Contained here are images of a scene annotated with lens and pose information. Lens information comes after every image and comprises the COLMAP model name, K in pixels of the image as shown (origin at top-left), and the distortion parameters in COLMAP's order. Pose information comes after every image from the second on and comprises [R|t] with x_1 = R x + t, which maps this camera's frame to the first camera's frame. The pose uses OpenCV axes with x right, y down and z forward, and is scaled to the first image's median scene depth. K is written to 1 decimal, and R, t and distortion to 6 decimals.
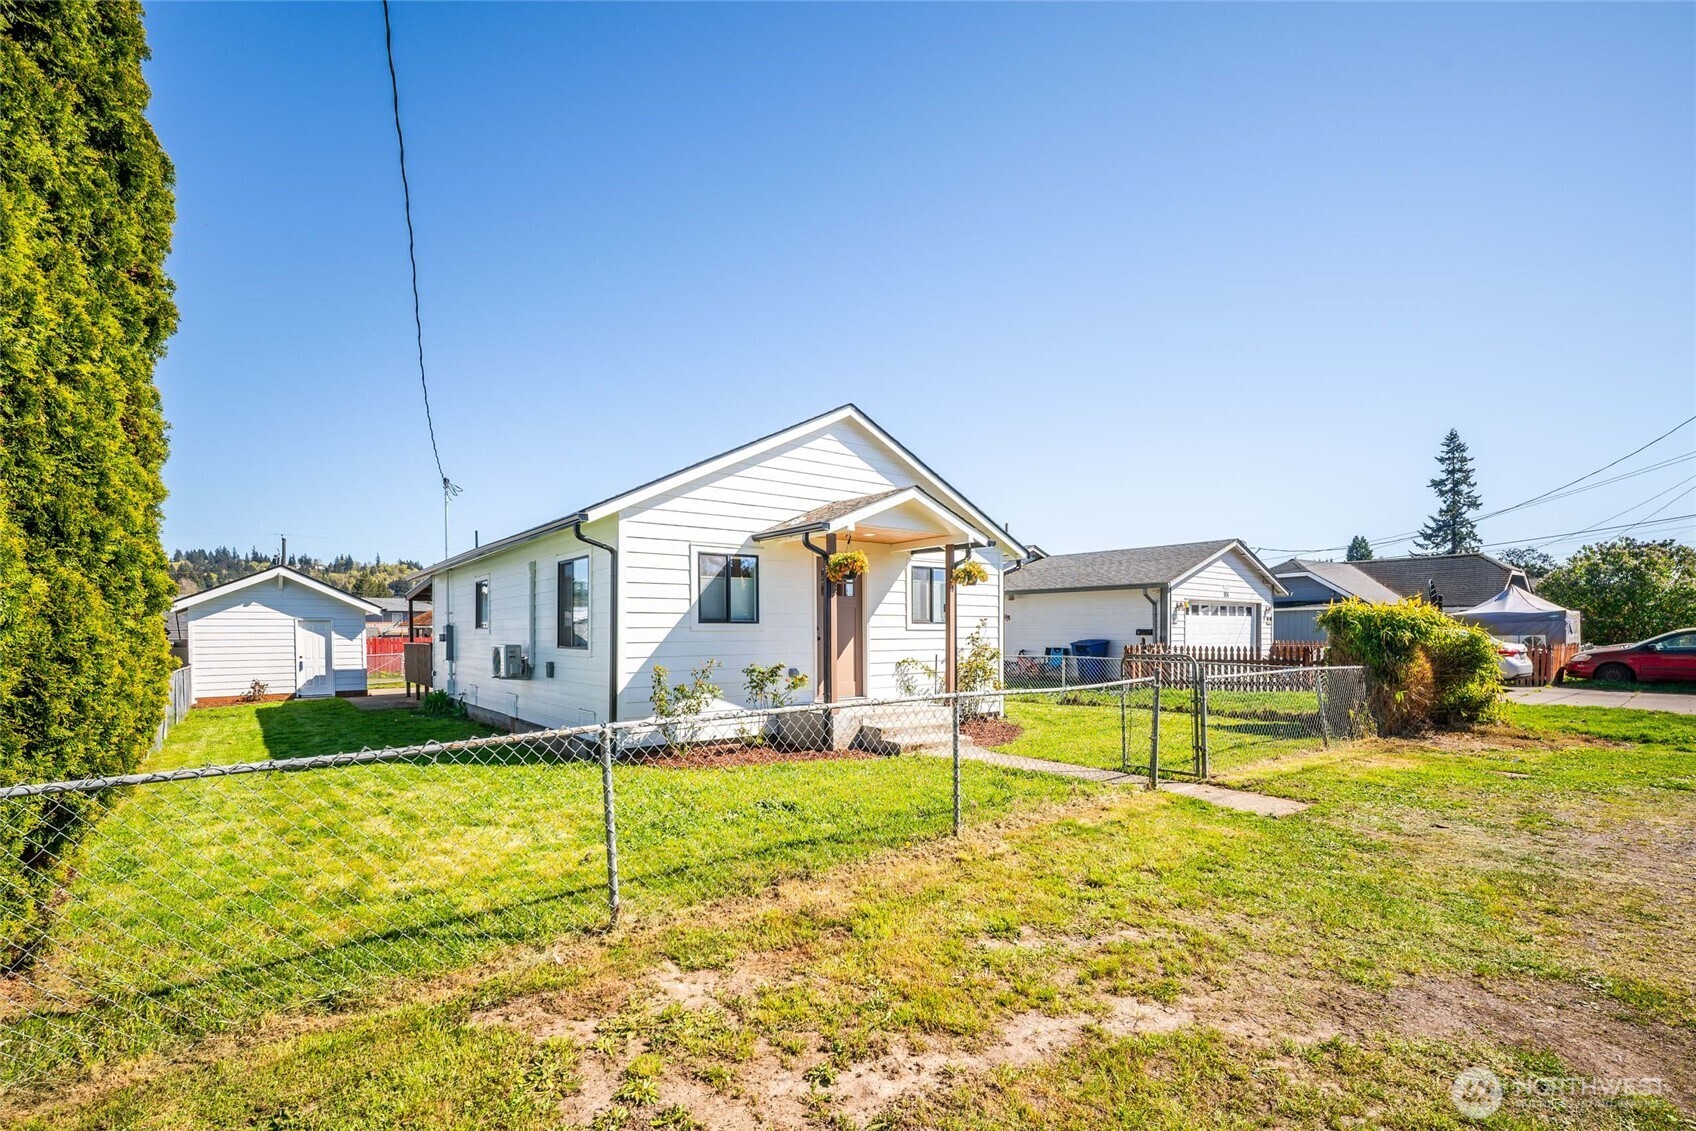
lens RADIAL K [[726.2, 0, 847.3], [0, 726.2, 619.0], [0, 0, 1]] dist [0.000024, -0.000009]
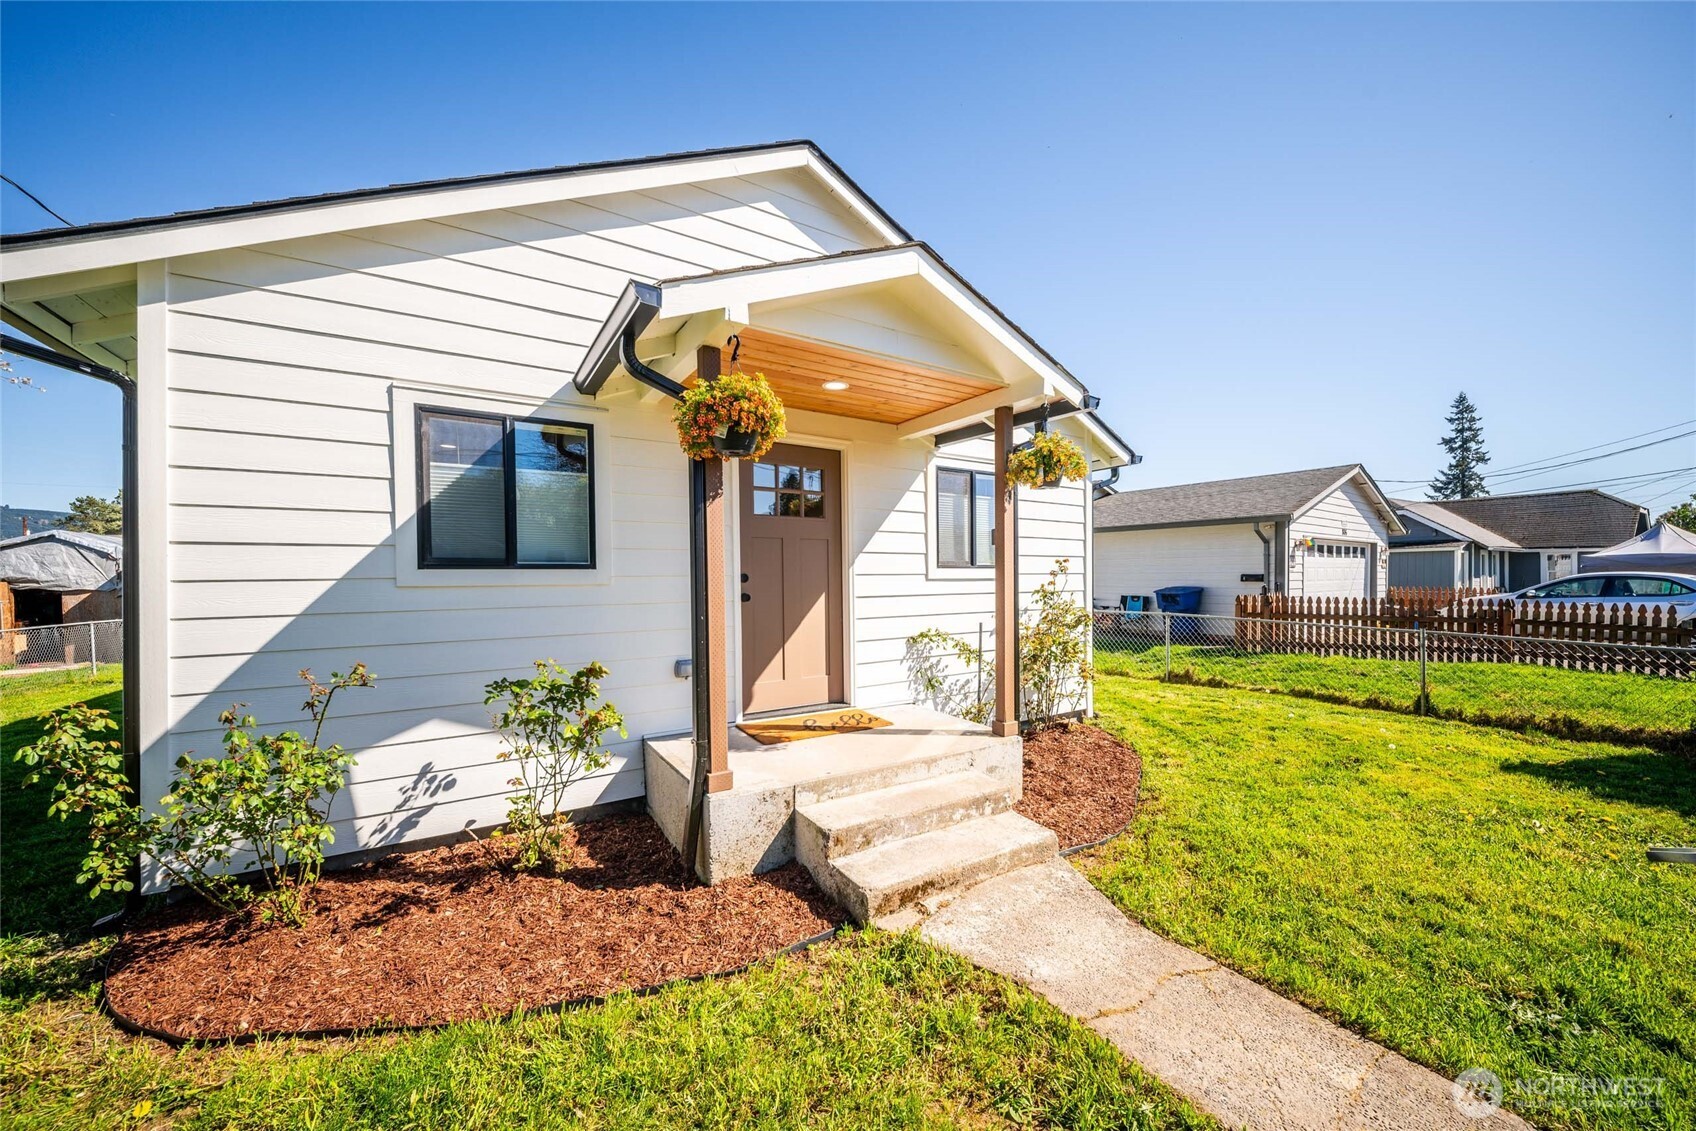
lens RADIAL K [[616.0, 0, 873.8], [0, 616.0, 562.6], [0, 0, 1]] dist [-0.000474, -0.000028]
pose [[0.997308, -0.002416, -0.073288, 0.074677], [0.002296, 0.999996, -0.001730, 0.002748], [0.073291, 0.001557, 0.997309, 0.514248]]
